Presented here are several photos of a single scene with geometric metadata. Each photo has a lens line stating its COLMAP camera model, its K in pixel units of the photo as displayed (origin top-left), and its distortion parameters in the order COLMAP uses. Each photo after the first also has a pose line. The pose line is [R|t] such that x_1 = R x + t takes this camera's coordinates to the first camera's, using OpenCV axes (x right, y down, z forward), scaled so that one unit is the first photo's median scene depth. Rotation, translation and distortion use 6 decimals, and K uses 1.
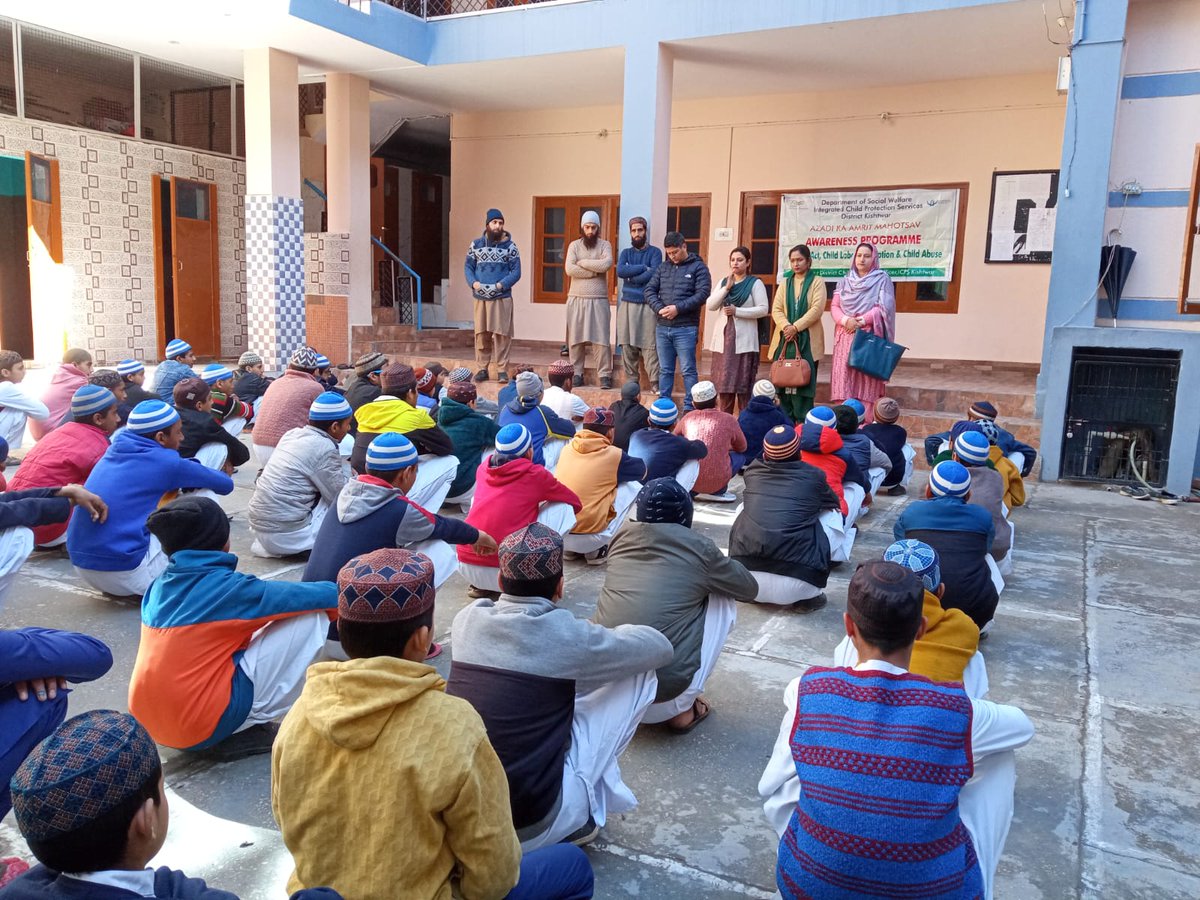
lens RADIAL K [[940.7, 0, 600.0], [0, 940.7, 450.0], [0, 0, 1]] dist [0.094356, -0.174632]
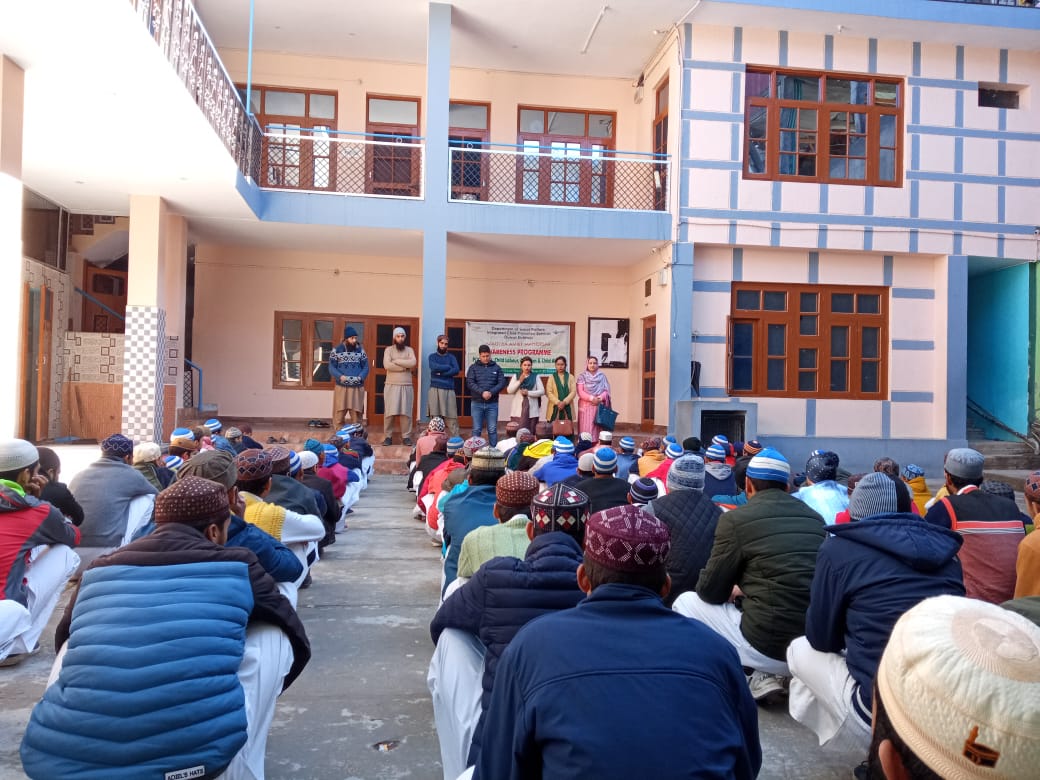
lens RADIAL K [[815.3, 0, 520.0], [0, 815.3, 390.0], [0, 0, 1]] dist [0.094356, -0.174632]
pose [[0.803598, -0.004563, 0.595154, -0.620784], [0.096125, 0.987837, -0.122218, 0.020192], [-0.587358, 0.155423, 0.794263, -0.130968]]
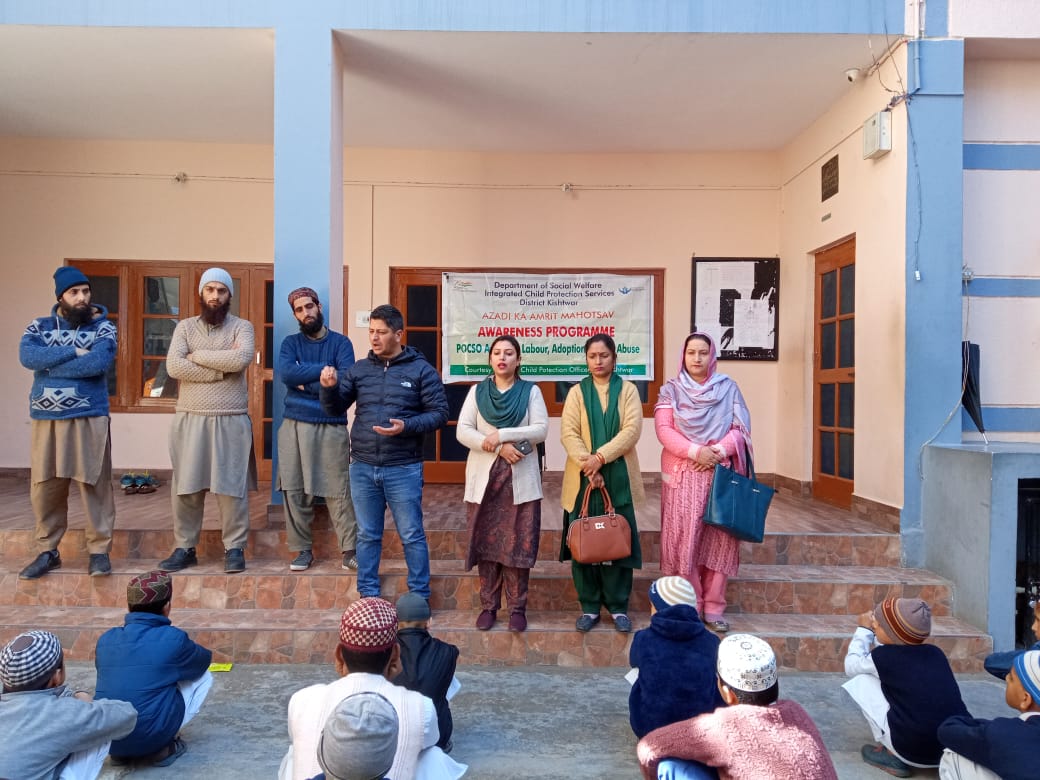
lens RADIAL K [[815.3, 0, 520.0], [0, 815.3, 390.0], [0, 0, 1]] dist [0.094356, -0.174632]
pose [[0.873171, -0.018889, 0.487047, -0.097540], [0.090235, 0.988240, -0.123446, -0.094258], [-0.478988, 0.151738, 0.864608, 0.448842]]
